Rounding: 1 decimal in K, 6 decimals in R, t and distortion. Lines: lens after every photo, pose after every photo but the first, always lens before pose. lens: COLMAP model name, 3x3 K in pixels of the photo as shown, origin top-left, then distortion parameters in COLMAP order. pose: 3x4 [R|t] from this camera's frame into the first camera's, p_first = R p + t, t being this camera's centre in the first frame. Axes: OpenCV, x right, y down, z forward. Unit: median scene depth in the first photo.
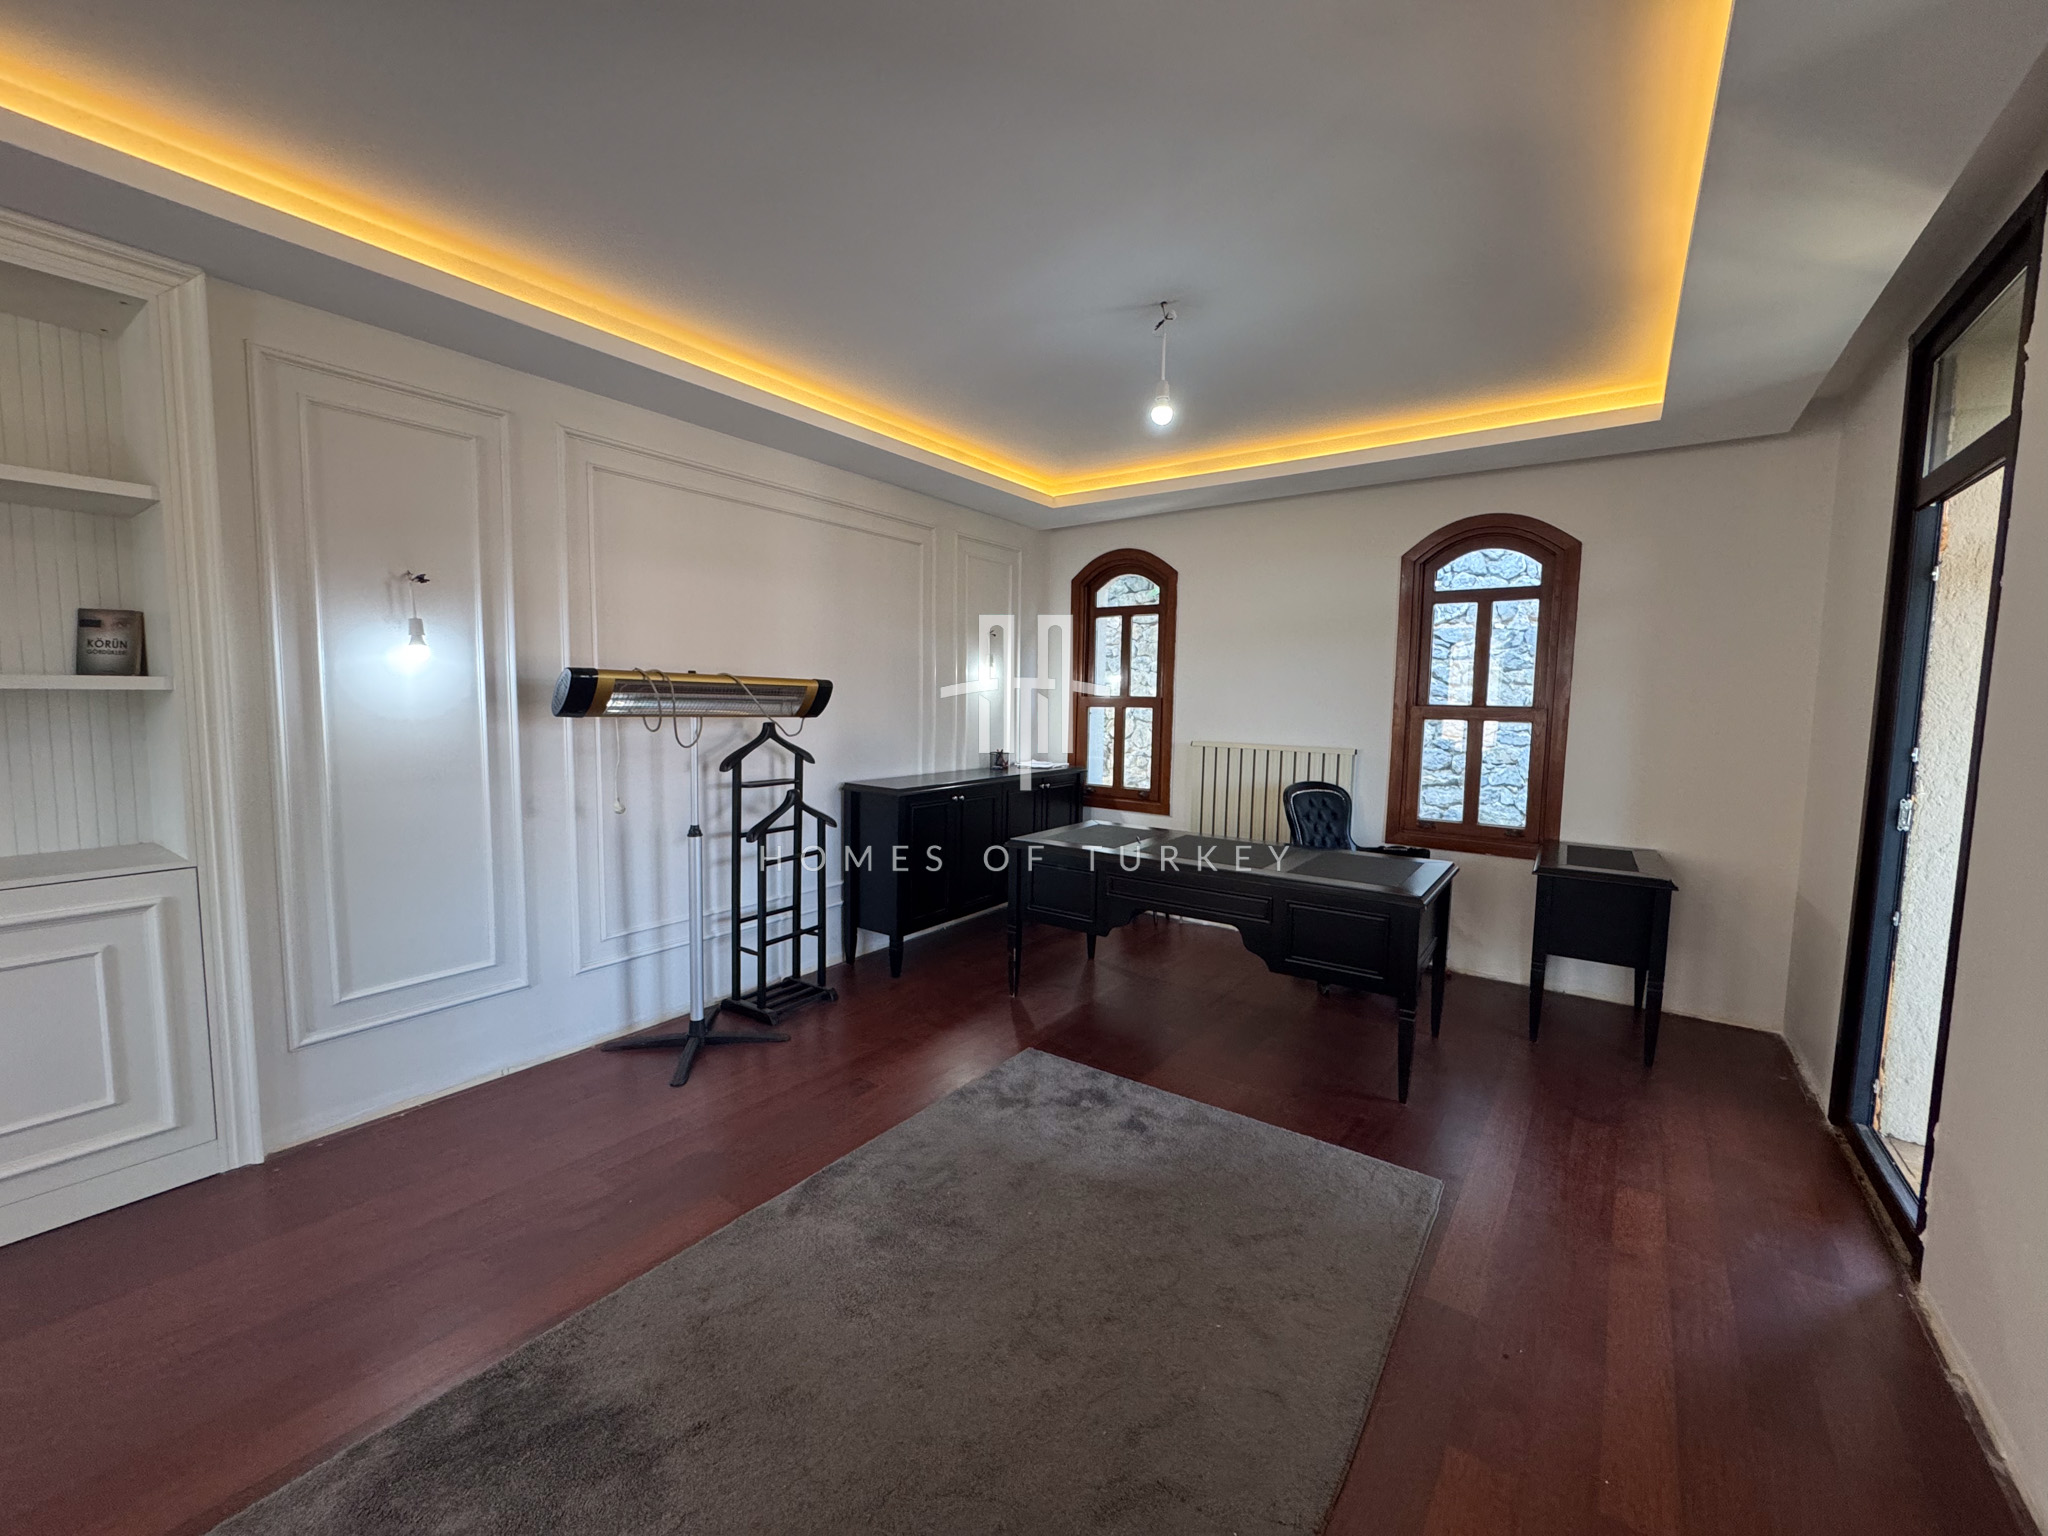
lens RADIAL K [[822.8, 0, 1024.0], [0, 822.8, 768.0], [0, 0, 1]] dist [-0.000899, -0.000041]
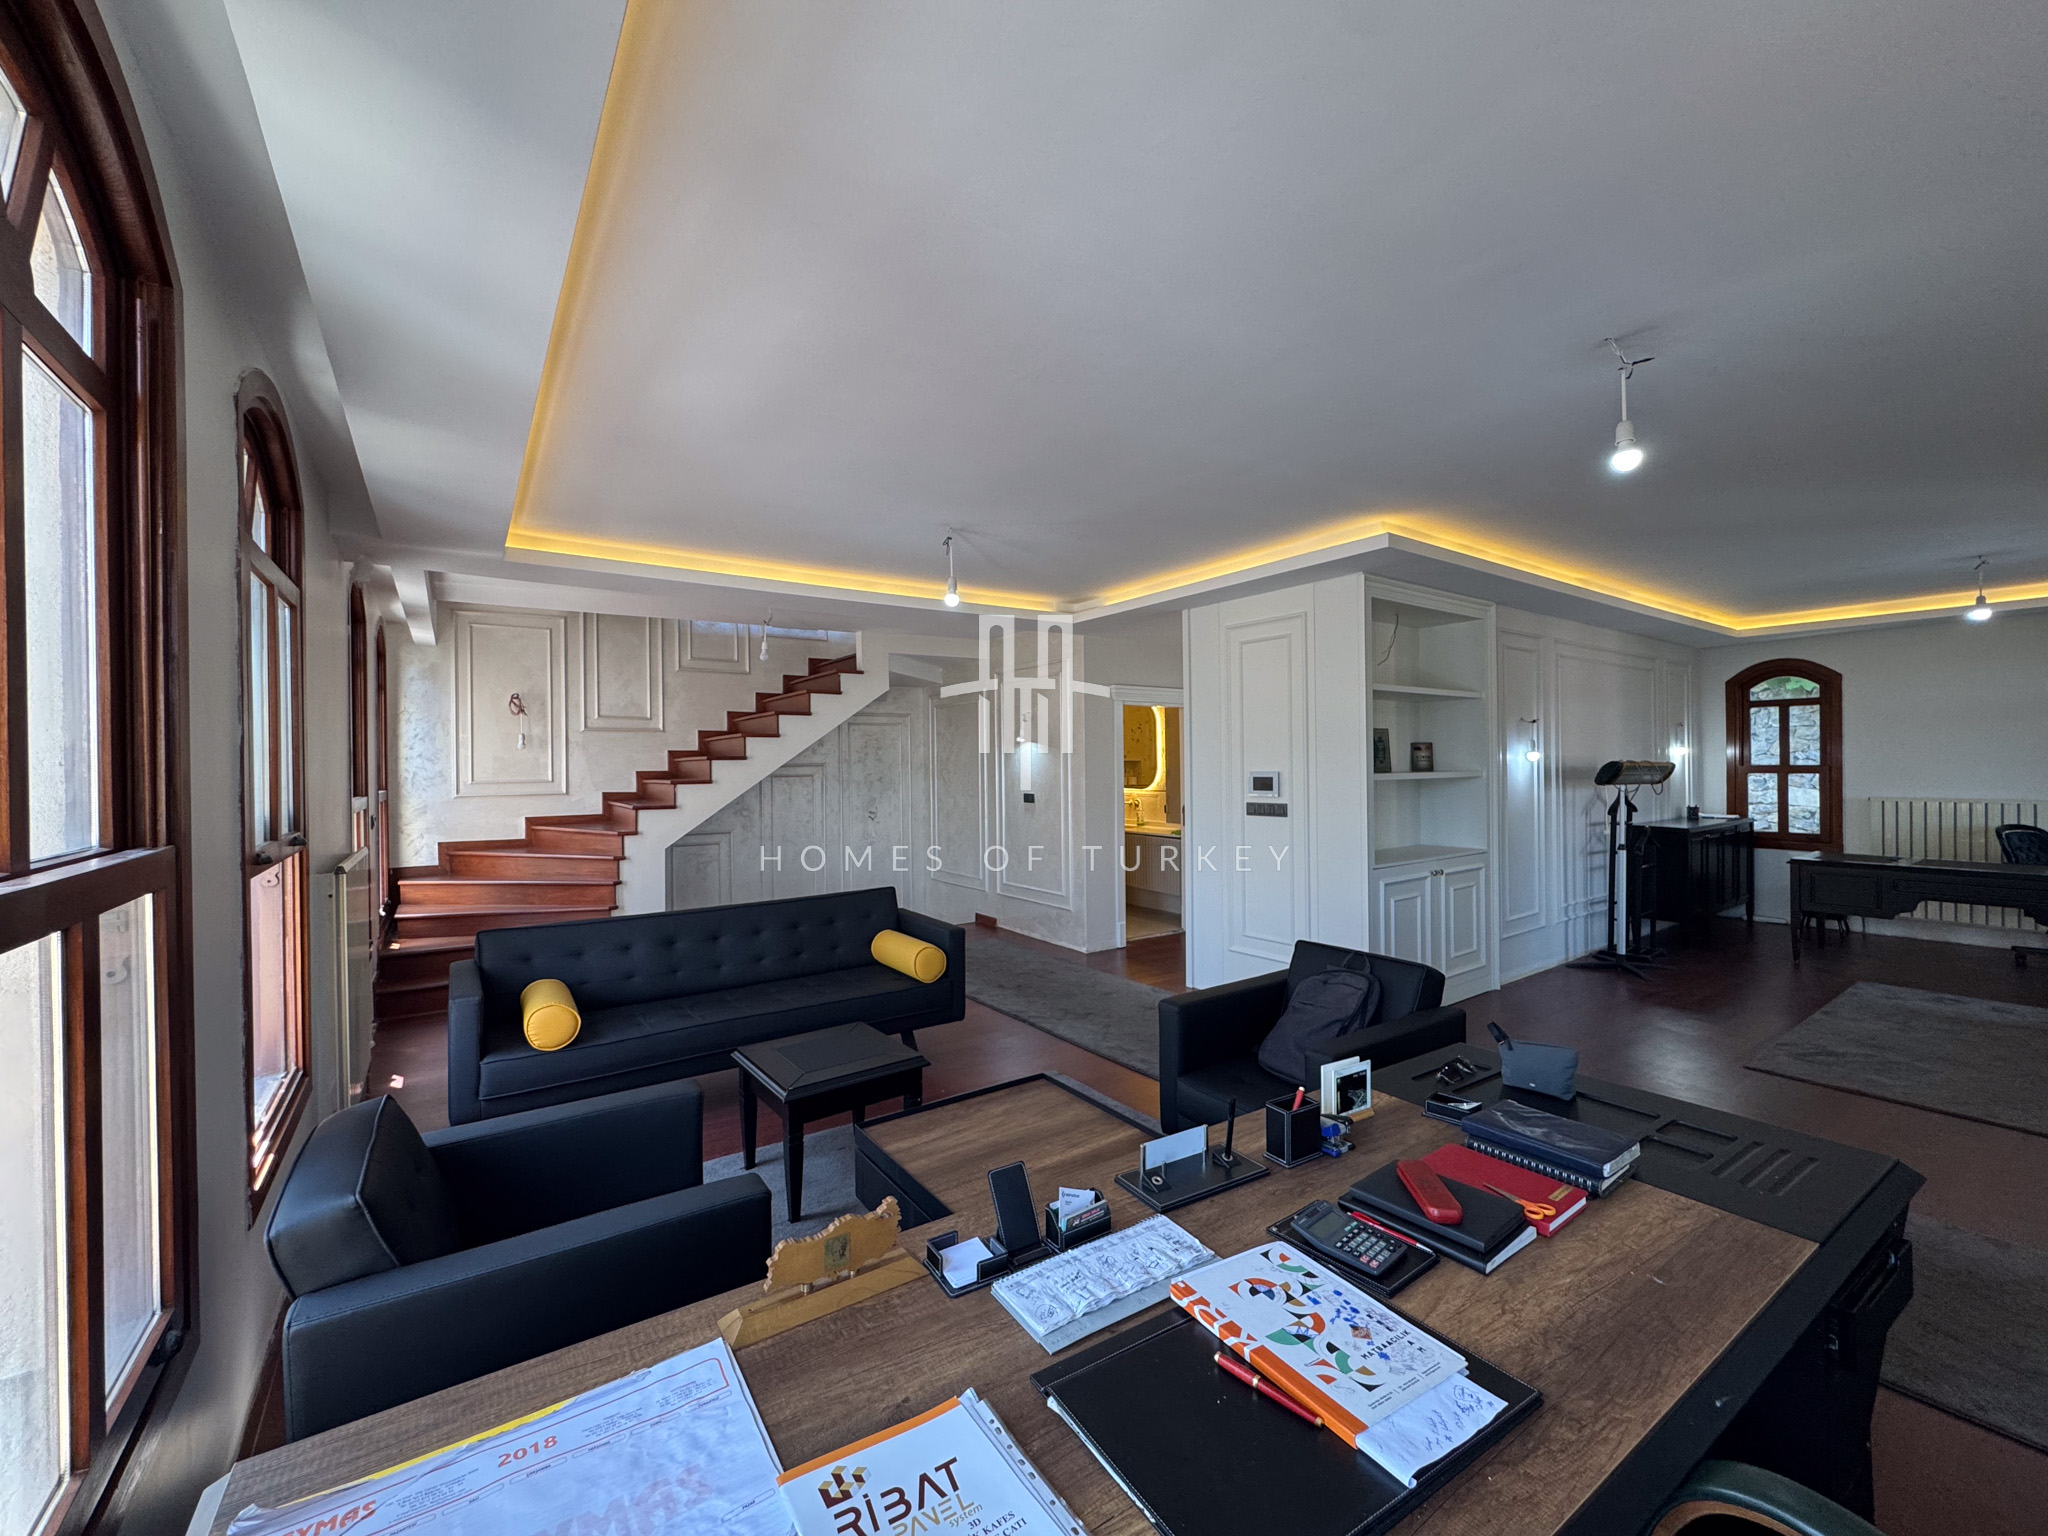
lens RADIAL K [[822.8, 0, 1024.0], [0, 822.8, 768.0], [0, 0, 1]] dist [-0.000899, -0.000041]
pose [[0.939430, -0.028270, -0.341572, -0.944491], [-0.002815, 0.995922, -0.090169, 0.063809], [0.342728, 0.085669, 0.935520, -1.045911]]
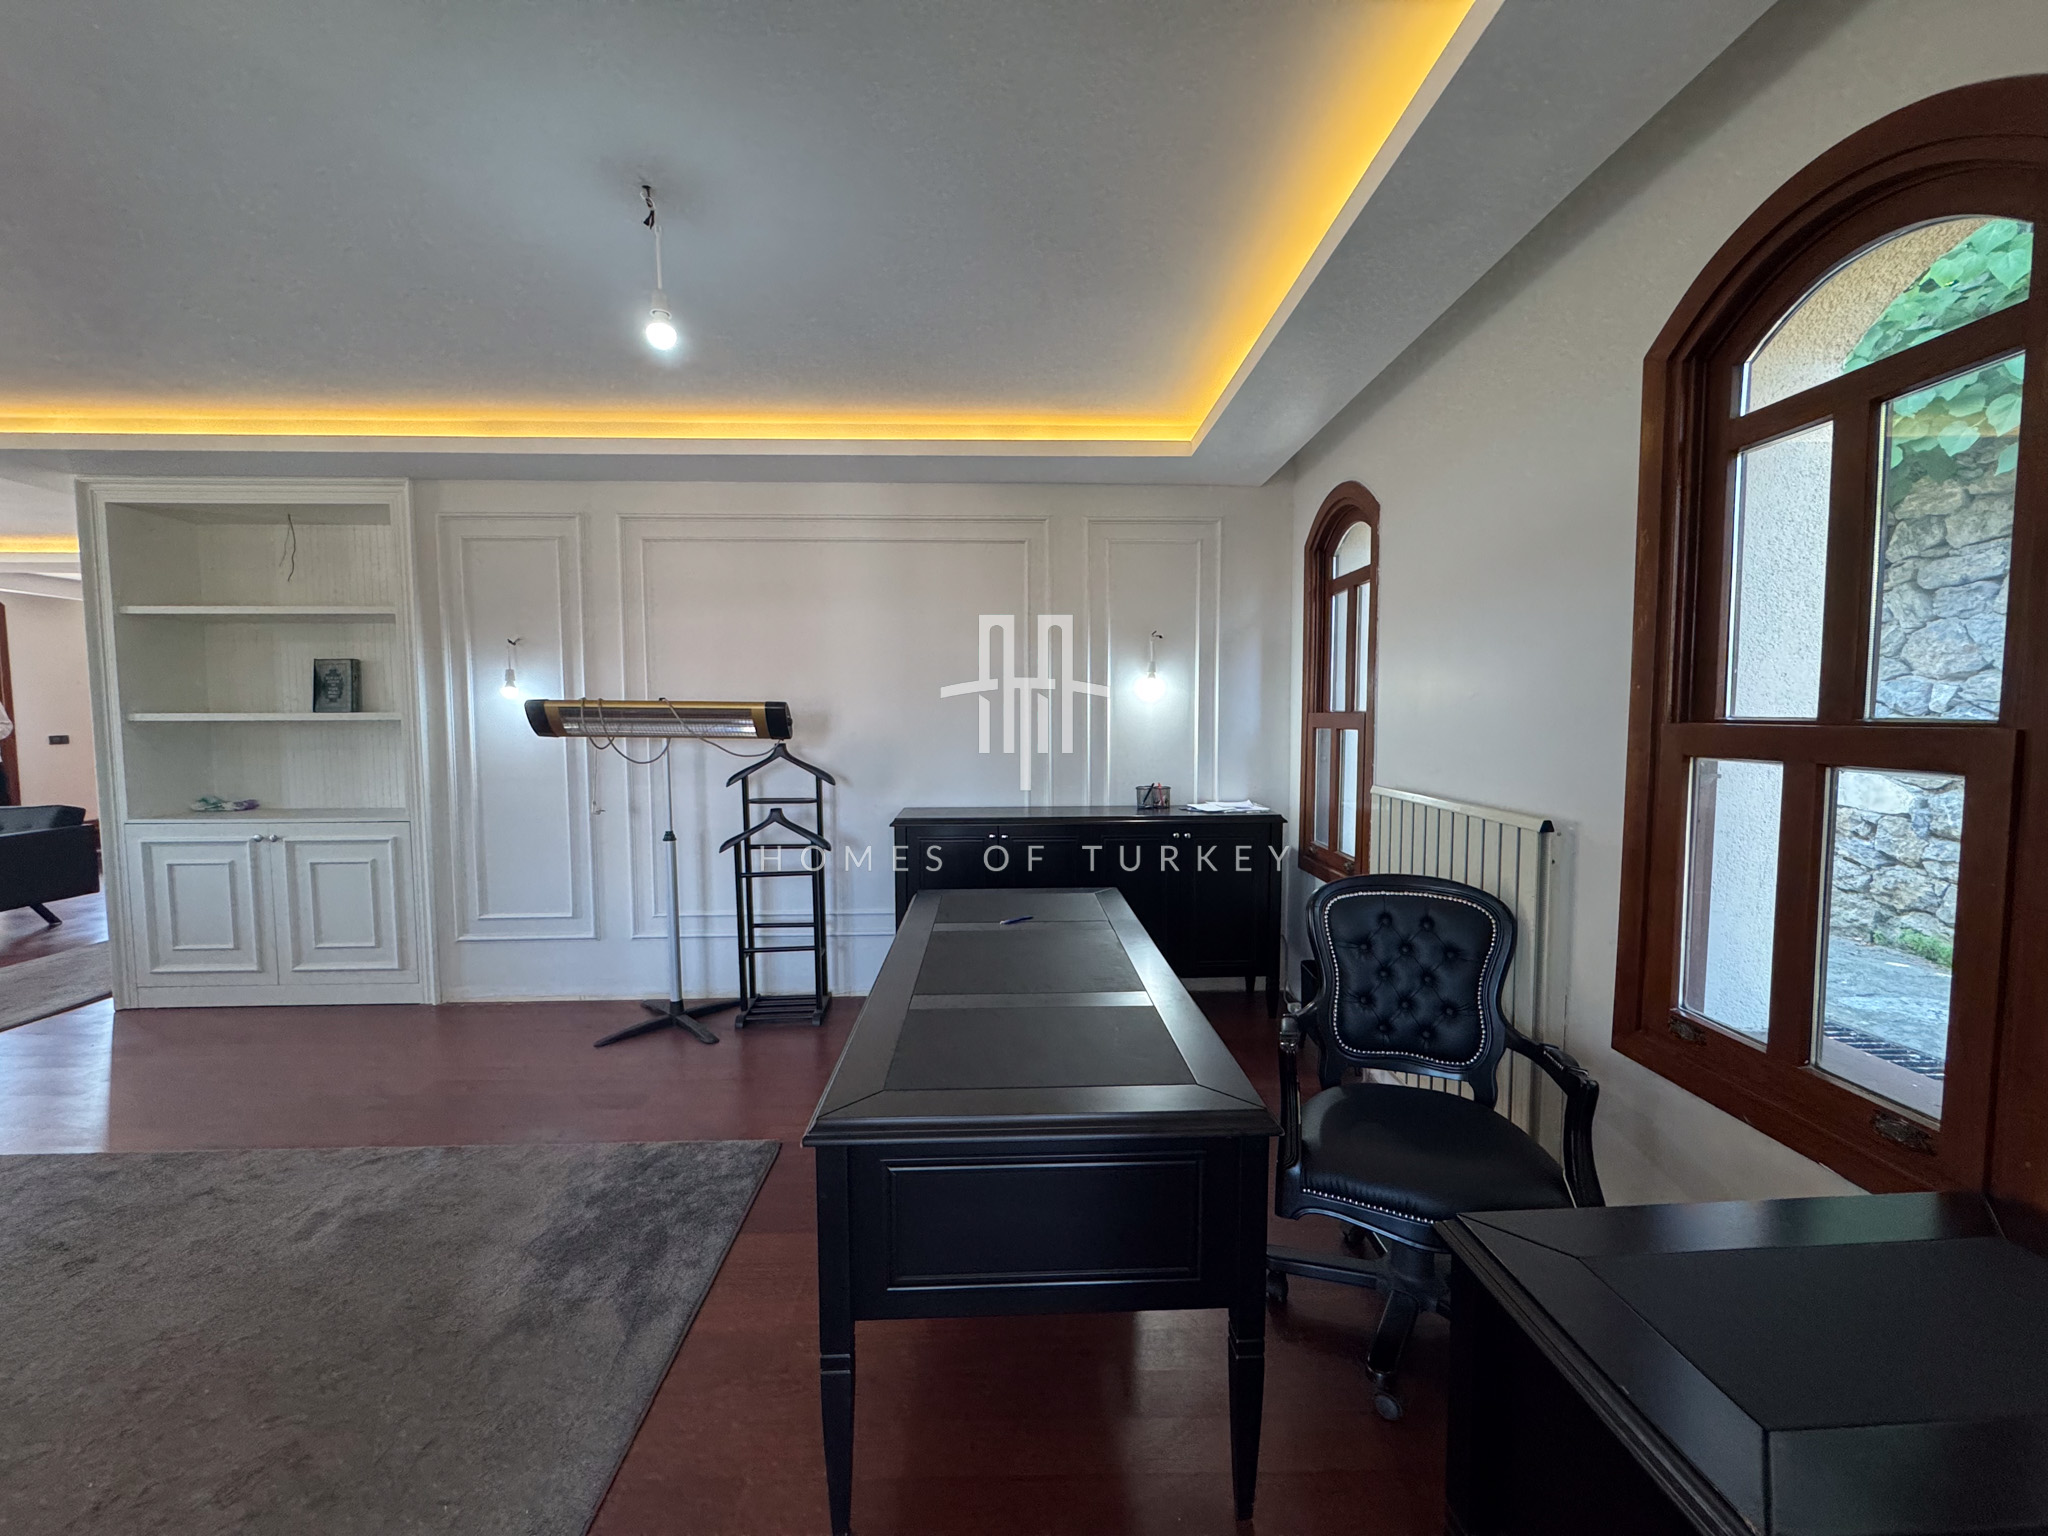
lens RADIAL K [[818.9, 0, 1022.0], [0, 818.9, 762.3], [0, 0, 1]] dist [-0.000551, 0.000104]
pose [[0.603145, 0.030467, -0.797050, 0.753257], [-0.058076, 0.998295, -0.005788, -0.045310], [0.795514, 0.049781, 0.603886, 0.643780]]
